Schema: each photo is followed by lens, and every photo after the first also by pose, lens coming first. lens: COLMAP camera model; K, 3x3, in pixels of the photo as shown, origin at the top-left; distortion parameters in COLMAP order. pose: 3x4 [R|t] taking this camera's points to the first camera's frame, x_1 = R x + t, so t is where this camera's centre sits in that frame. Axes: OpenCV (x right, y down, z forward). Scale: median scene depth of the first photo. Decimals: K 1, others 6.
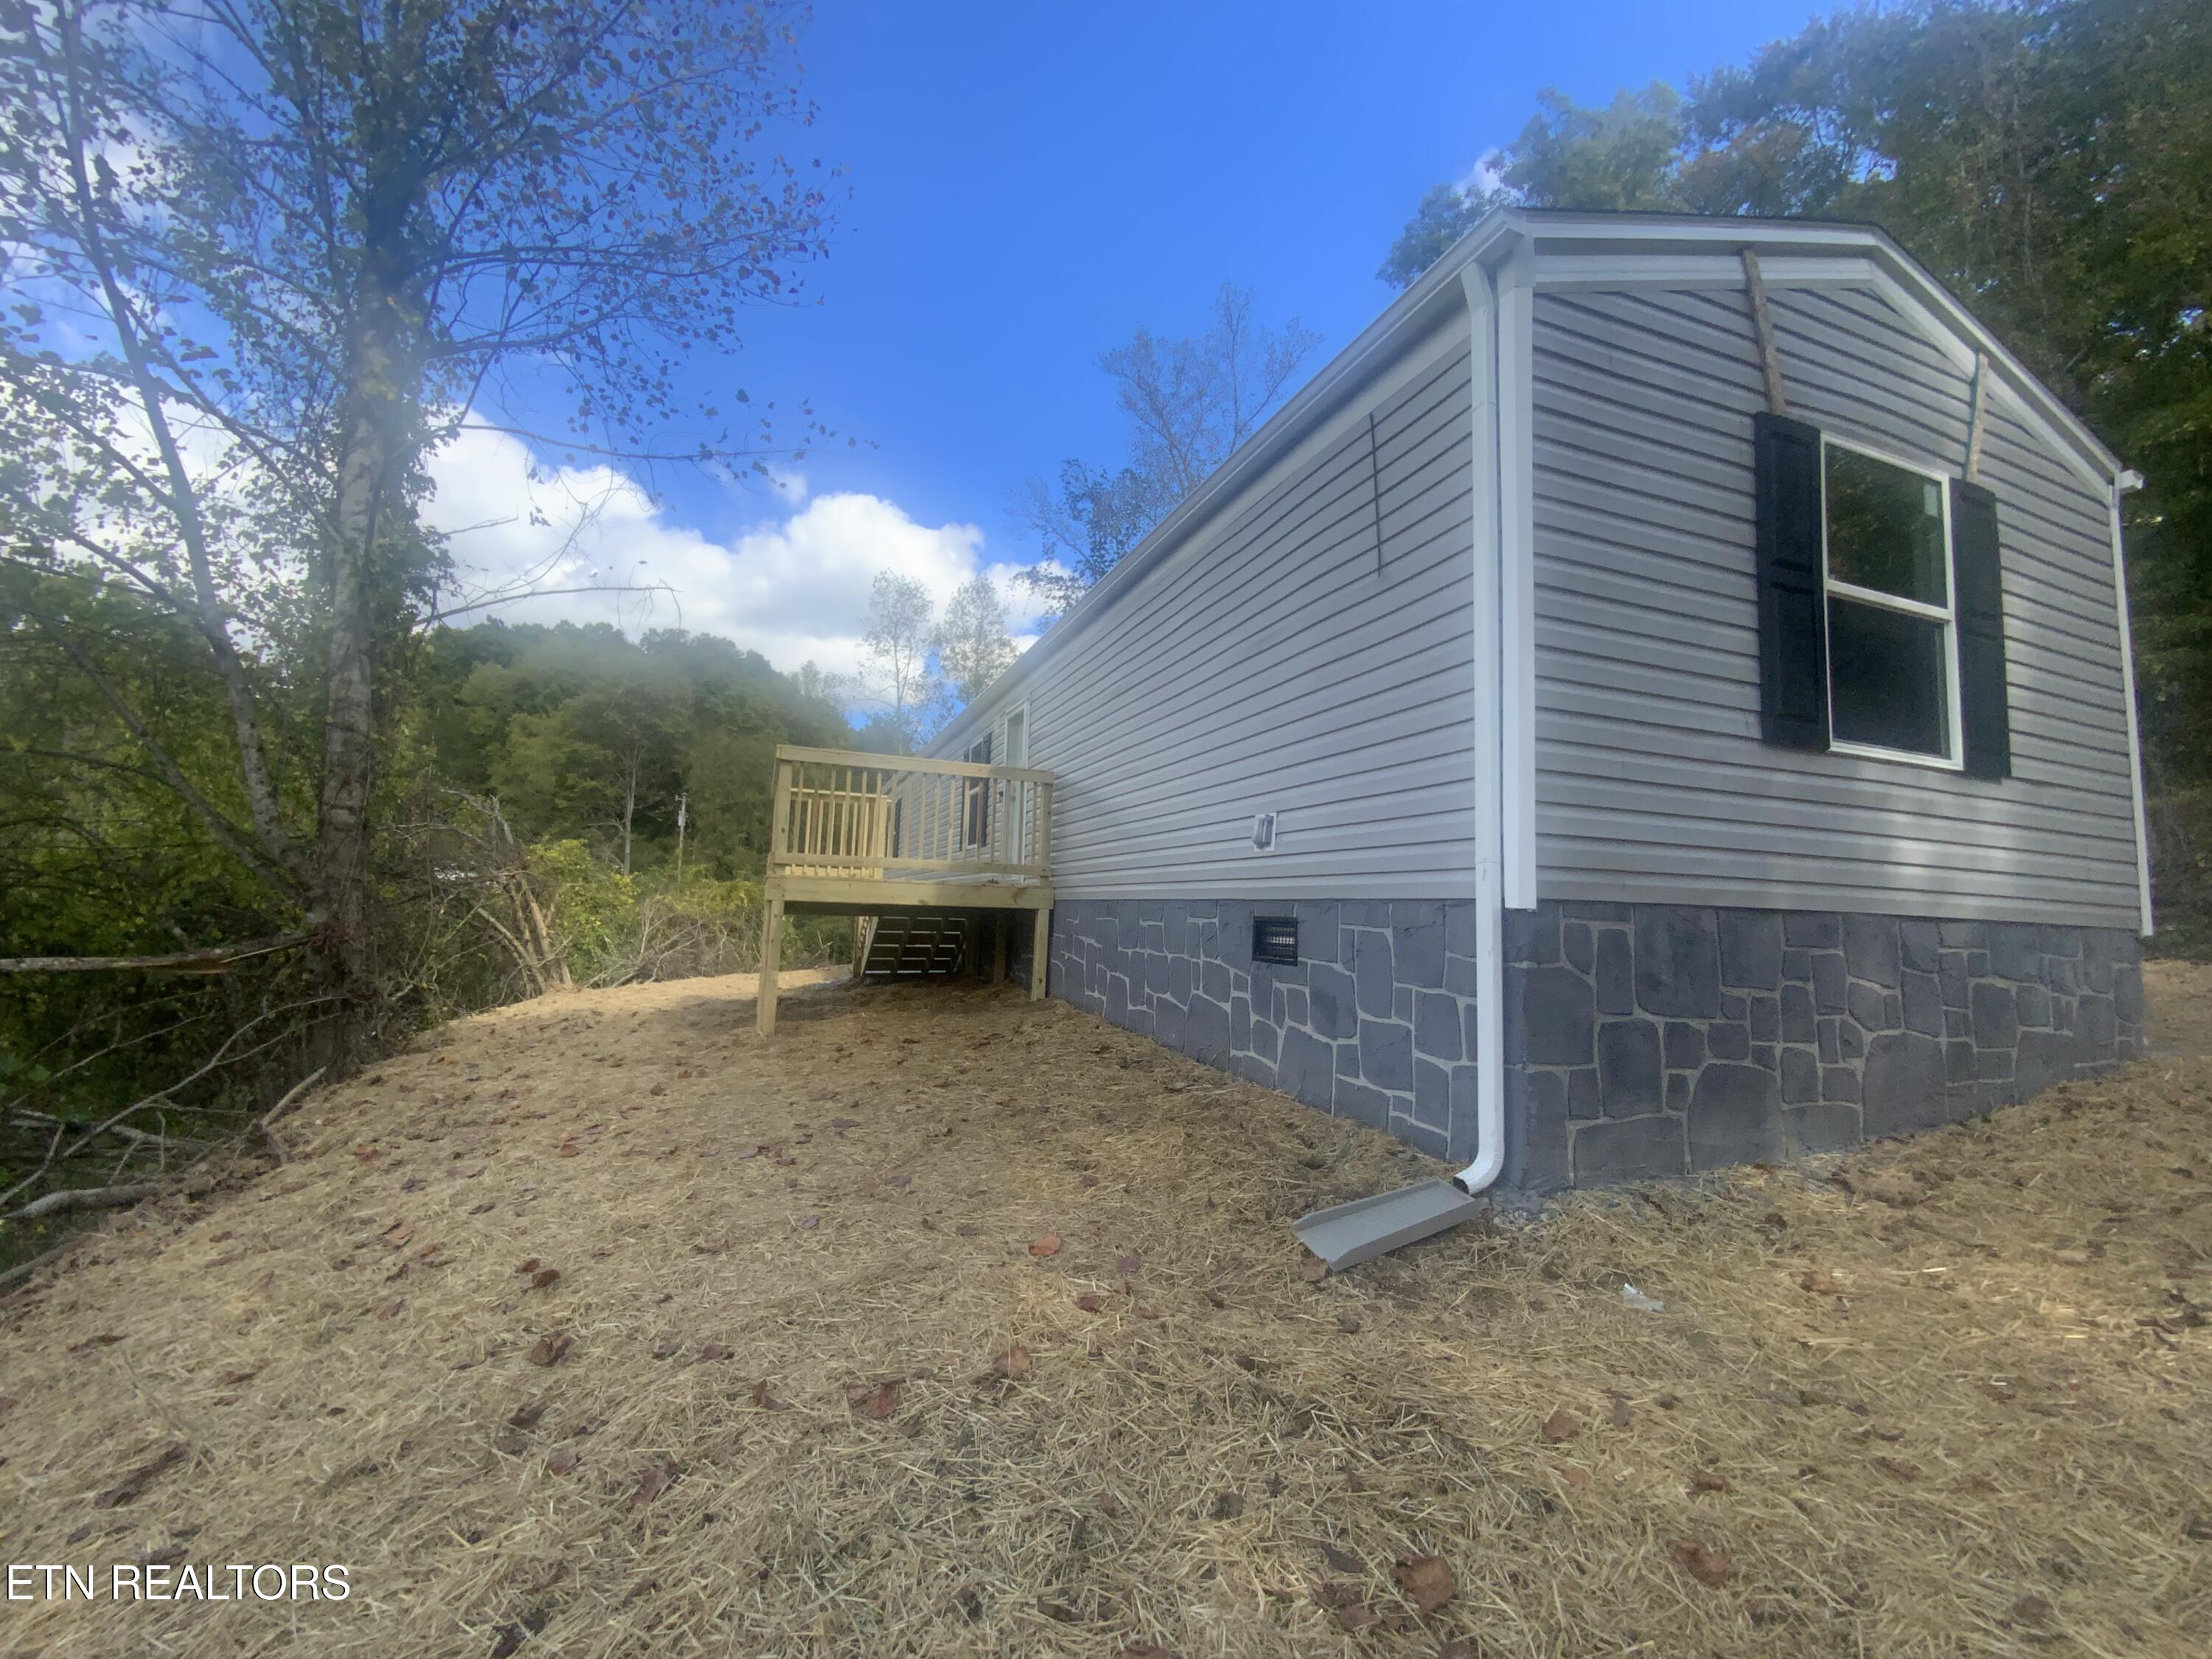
lens RADIAL K [[900.7, 0, 1106.0], [0, 900.7, 829.5], [0, 0, 1]] dist [0.006830, -0.010093]
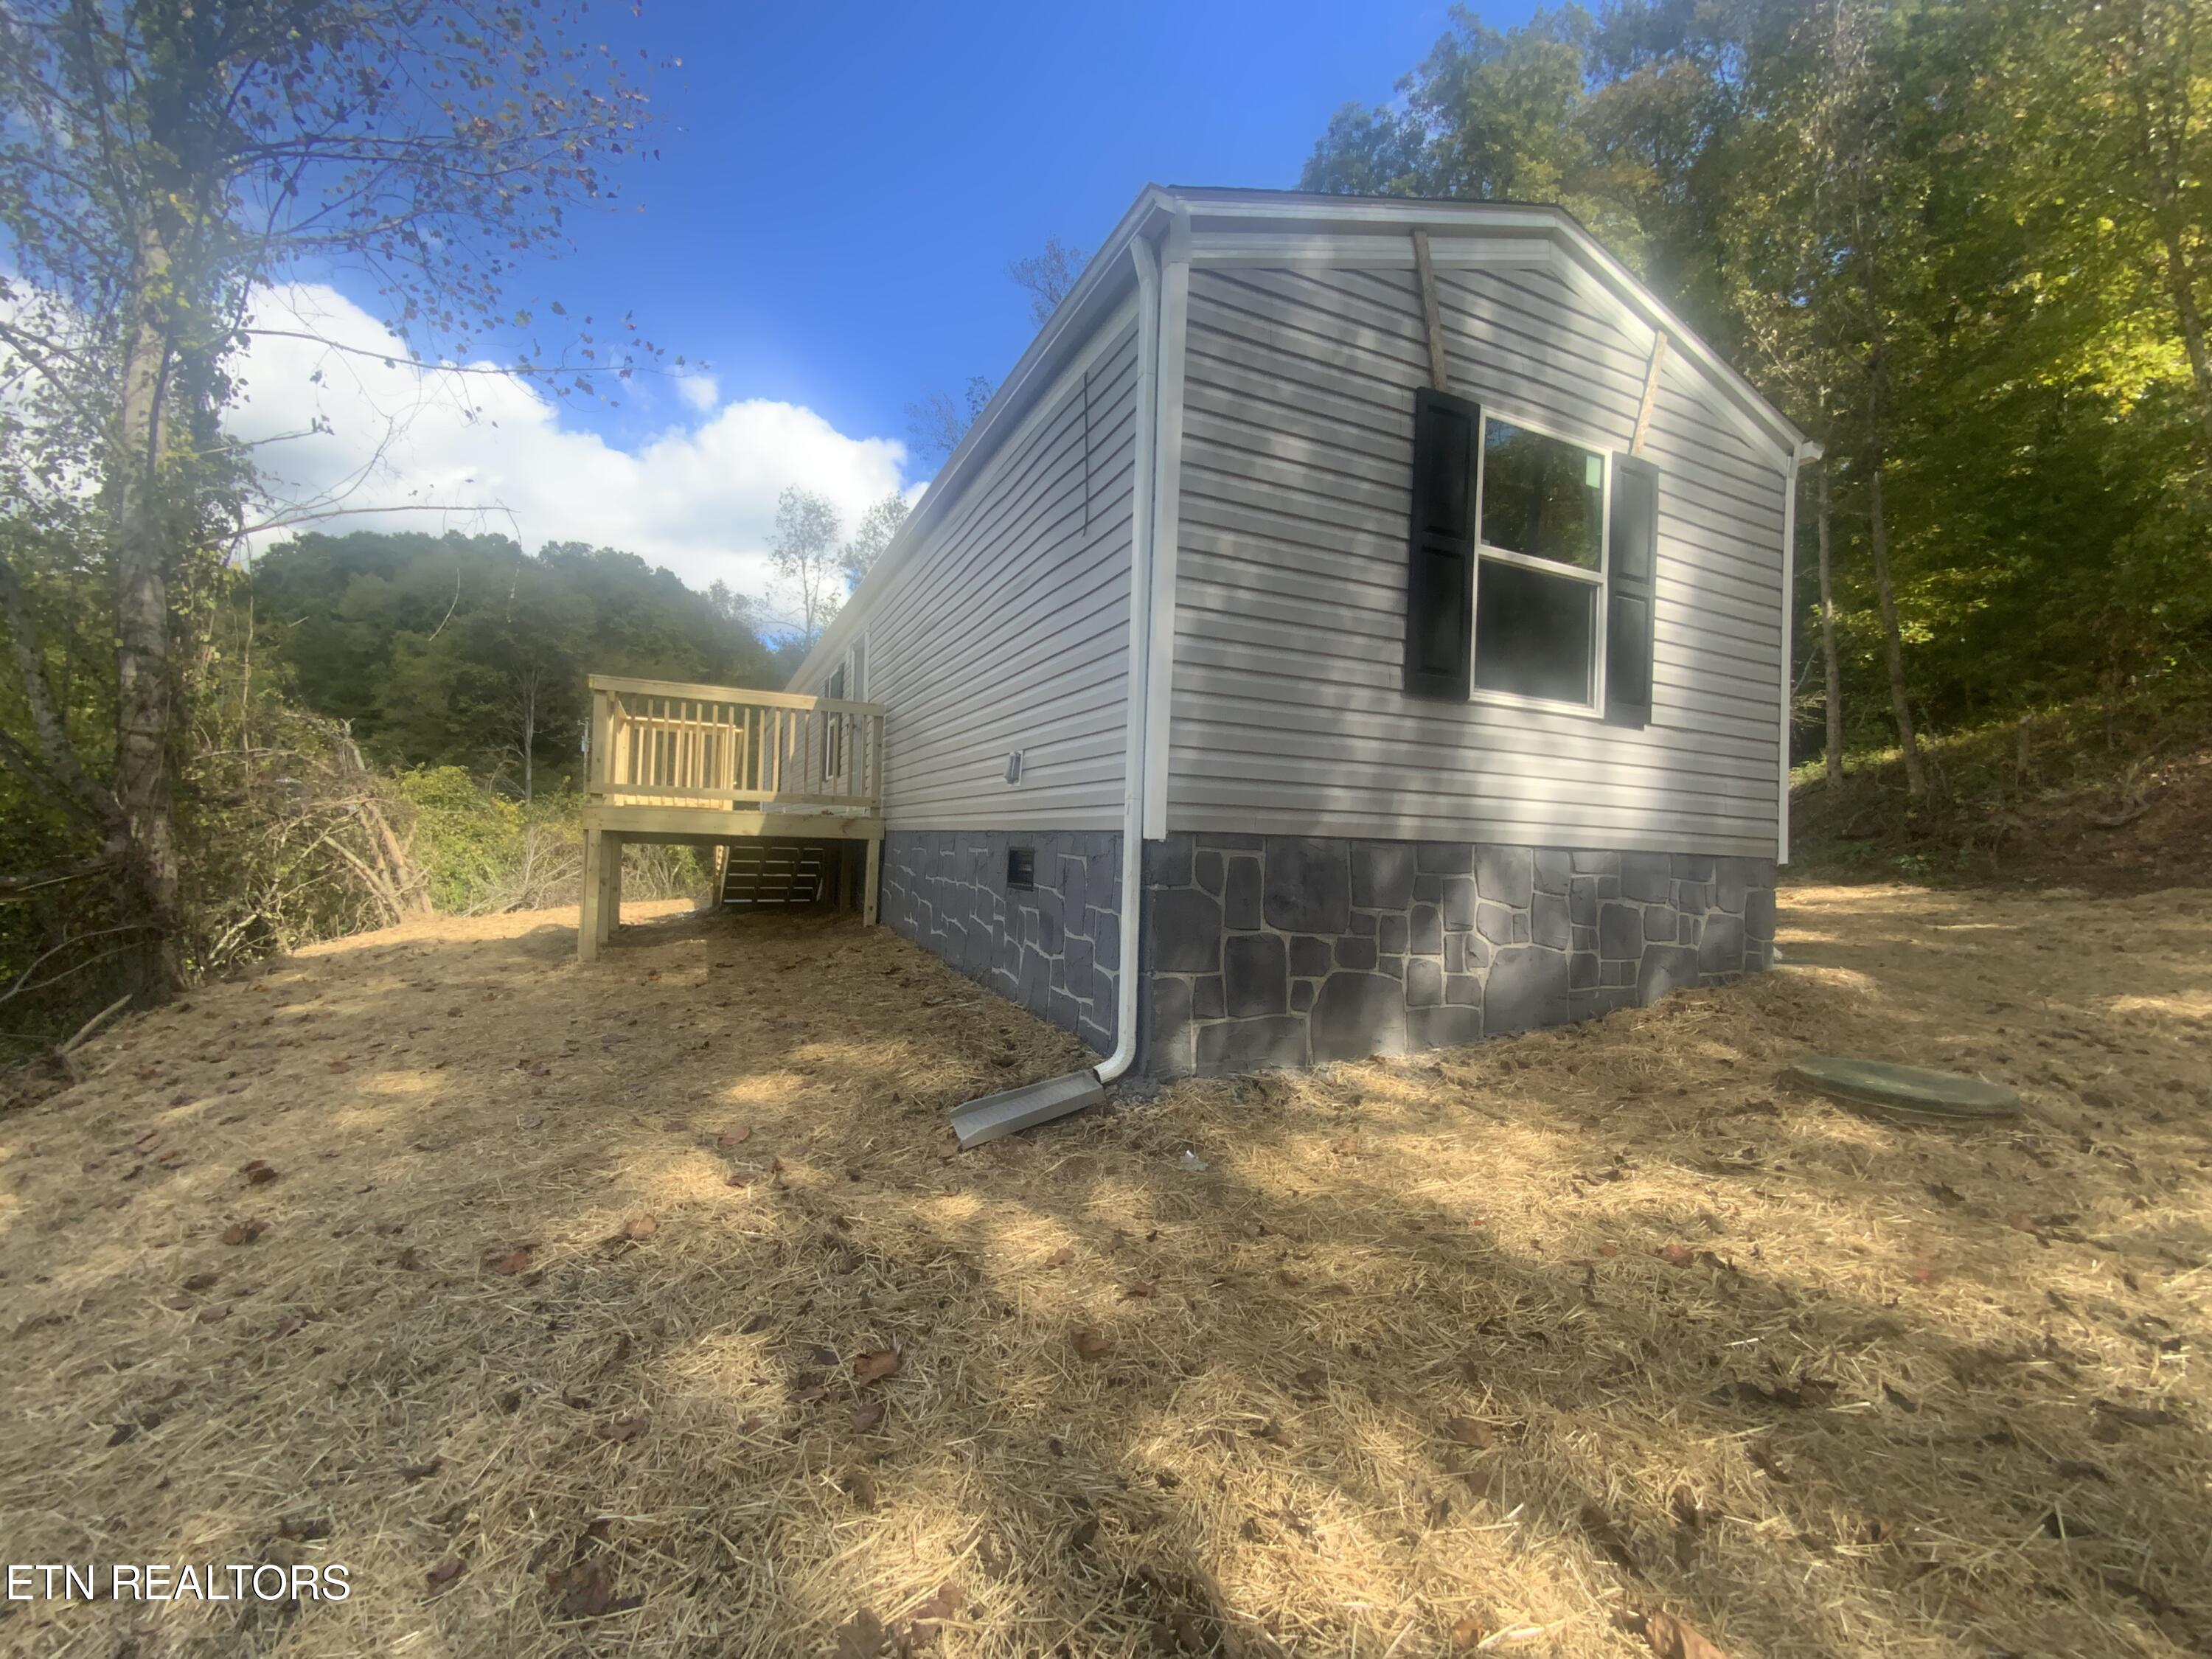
lens RADIAL K [[897.7, 0, 1106.0], [0, 897.7, 829.5], [0, 0, 1]] dist [0.015699, -0.015656]
pose [[0.997297, 0.002041, 0.073447, 0.227878], [-0.007754, 0.996956, 0.077582, -0.008242], [-0.073065, -0.077942, 0.994277, -0.088967]]
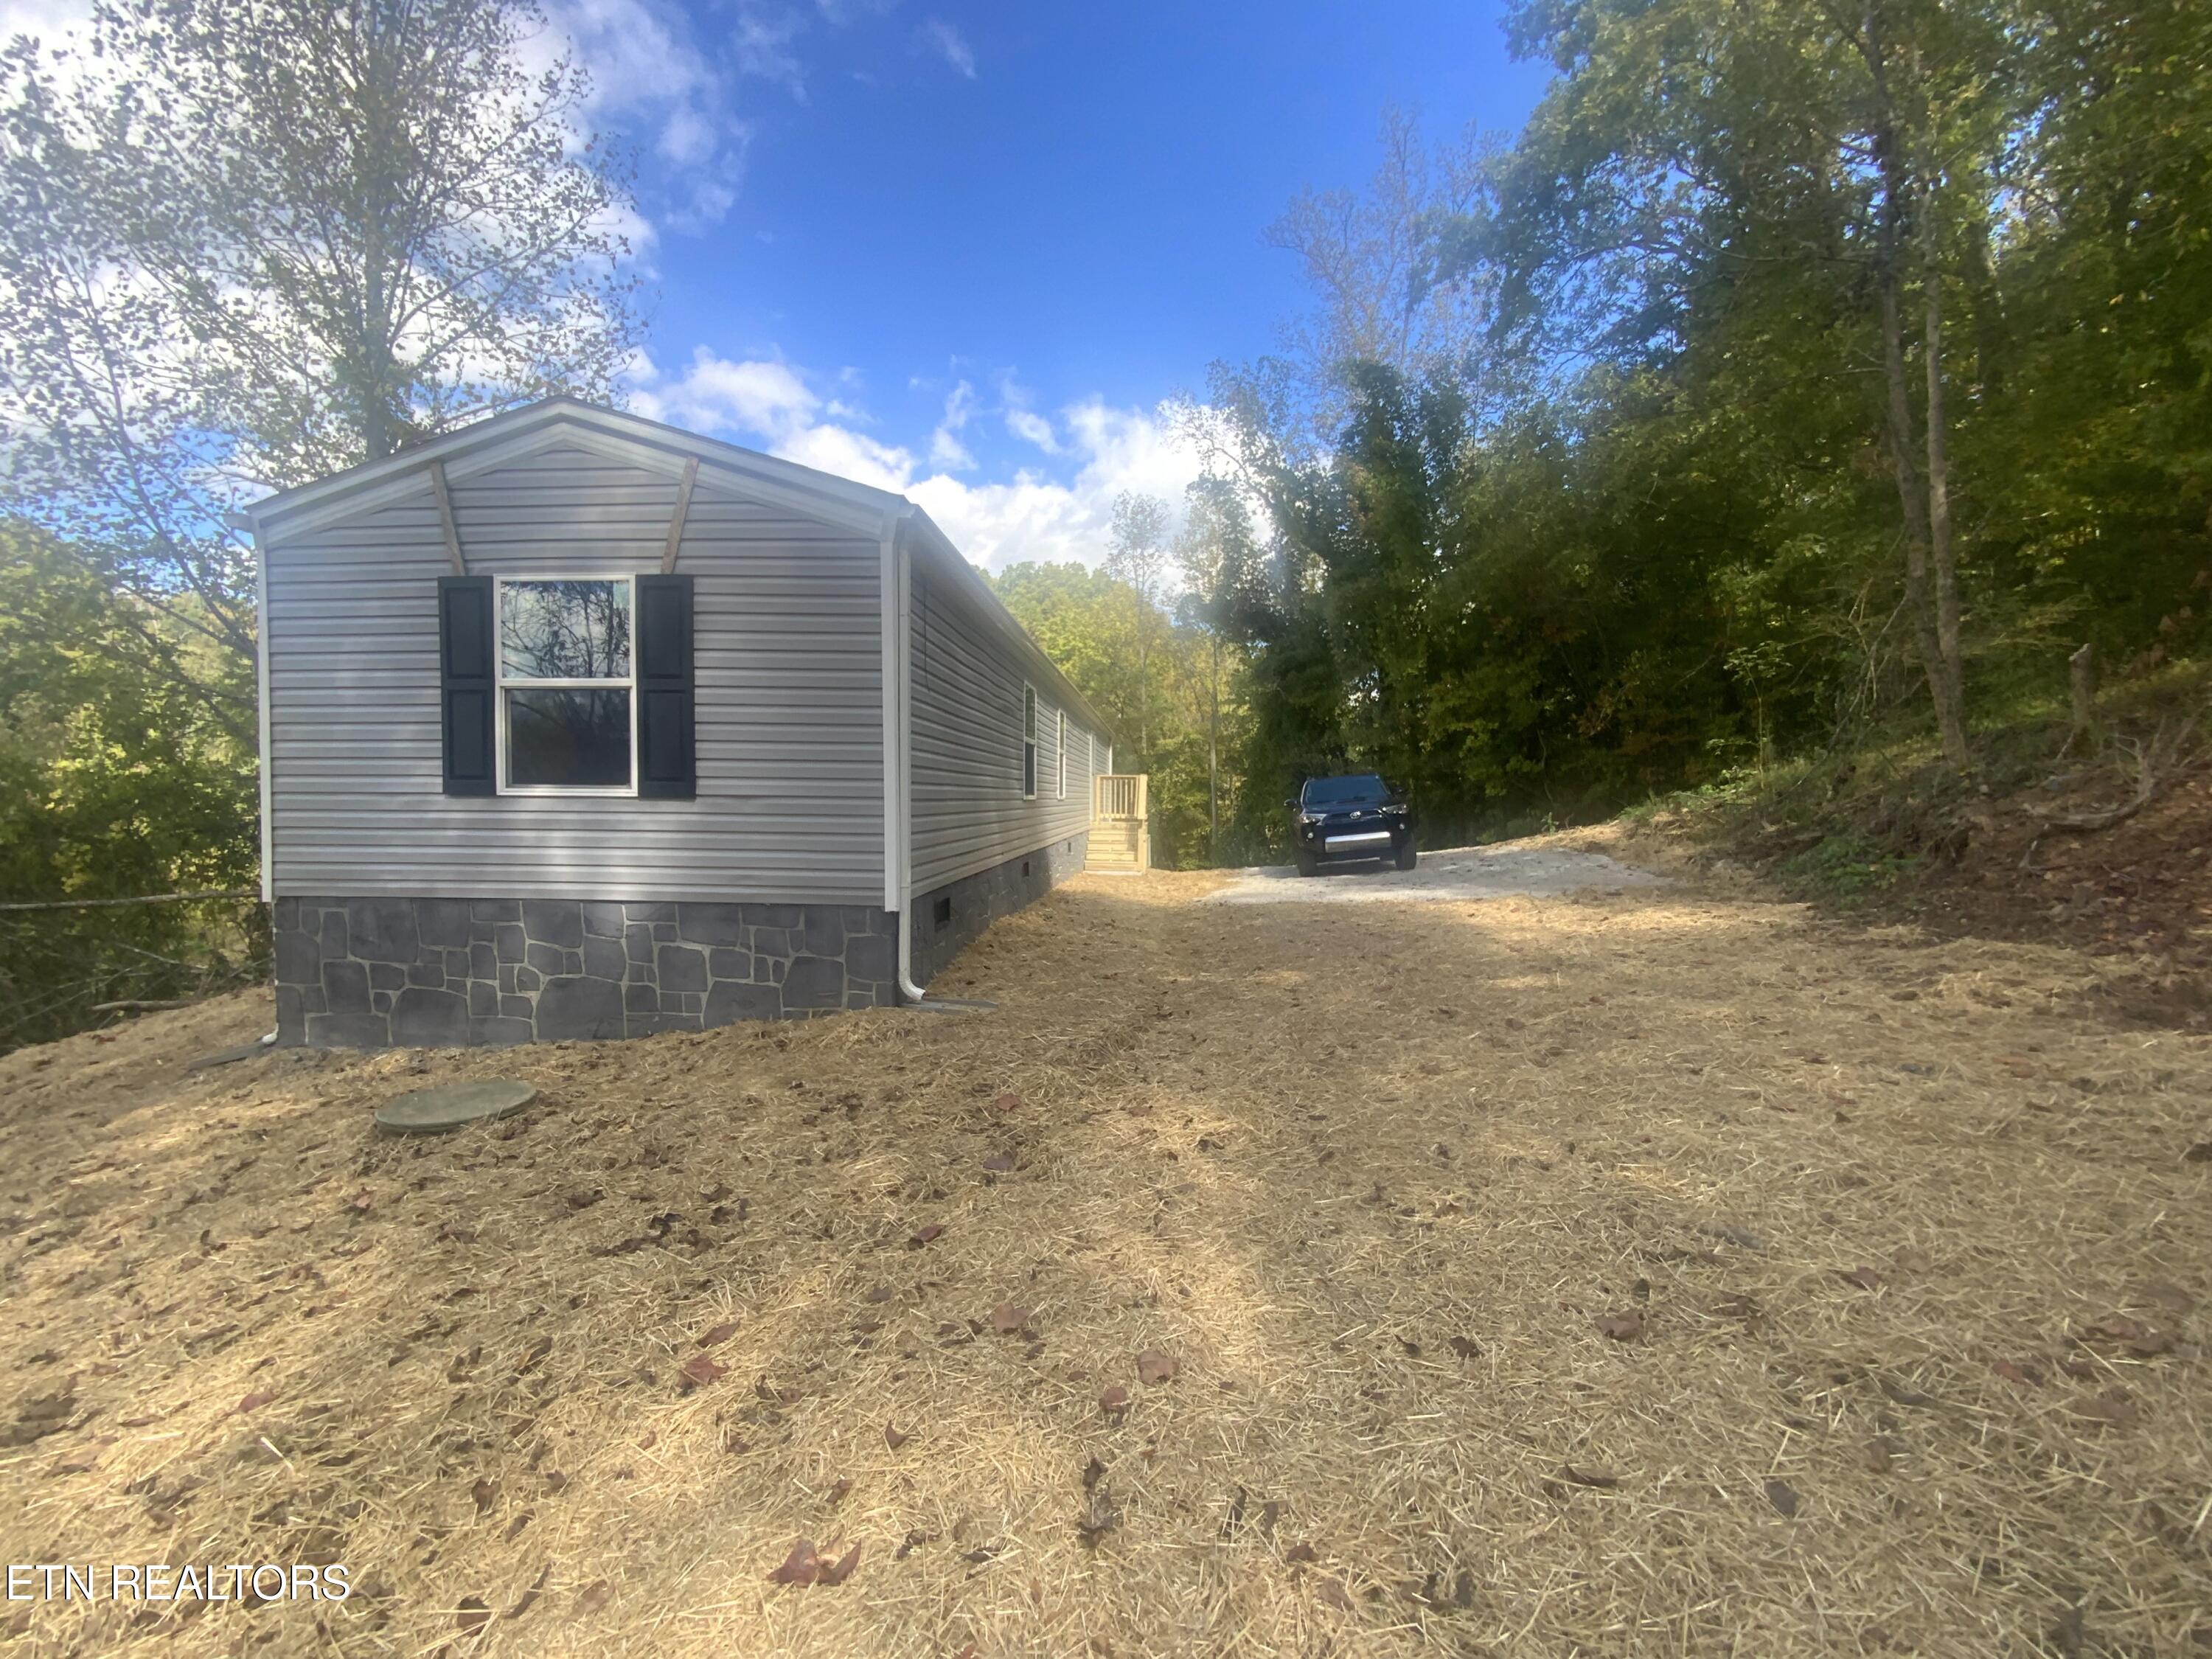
lens RADIAL K [[897.7, 0, 1106.0], [0, 897.7, 829.5], [0, 0, 1]] dist [0.015699, -0.015656]
pose [[0.911285, -0.016417, -0.411449, 2.010407], [0.063735, 0.992787, 0.101549, -0.099130], [0.406814, -0.118763, 0.905758, 0.024948]]
